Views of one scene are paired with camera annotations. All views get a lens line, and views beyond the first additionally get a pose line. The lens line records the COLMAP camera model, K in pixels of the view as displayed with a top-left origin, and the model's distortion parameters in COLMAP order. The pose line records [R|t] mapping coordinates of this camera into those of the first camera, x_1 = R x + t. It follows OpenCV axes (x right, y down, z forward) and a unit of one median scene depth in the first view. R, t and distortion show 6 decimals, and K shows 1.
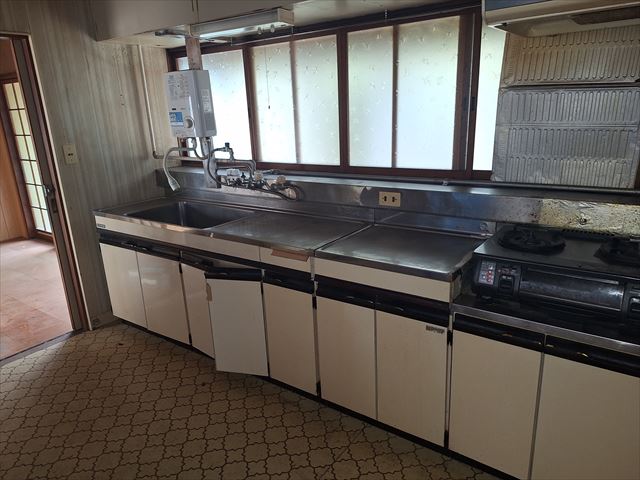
lens RADIAL K [[445.0, 0, 323.5], [0, 445.0, 235.4], [0, 0, 1]] dist [0.044763, -0.045457]
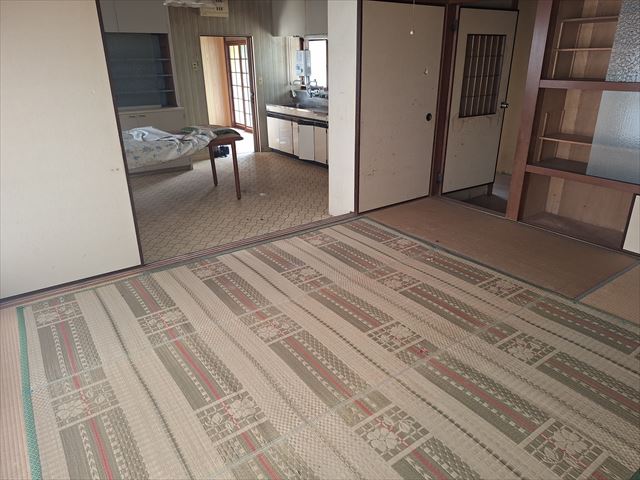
lens RADIAL K [[445.0, 0, 321.9], [0, 445.0, 244.5], [0, 0, 1]] dist [0.044763, -0.045457]
pose [[0.943212, 0.155764, -0.293409, 0.712902], [-0.116232, 0.982169, 0.147766, 0.338120], [0.311194, -0.105271, 0.944498, -1.497895]]
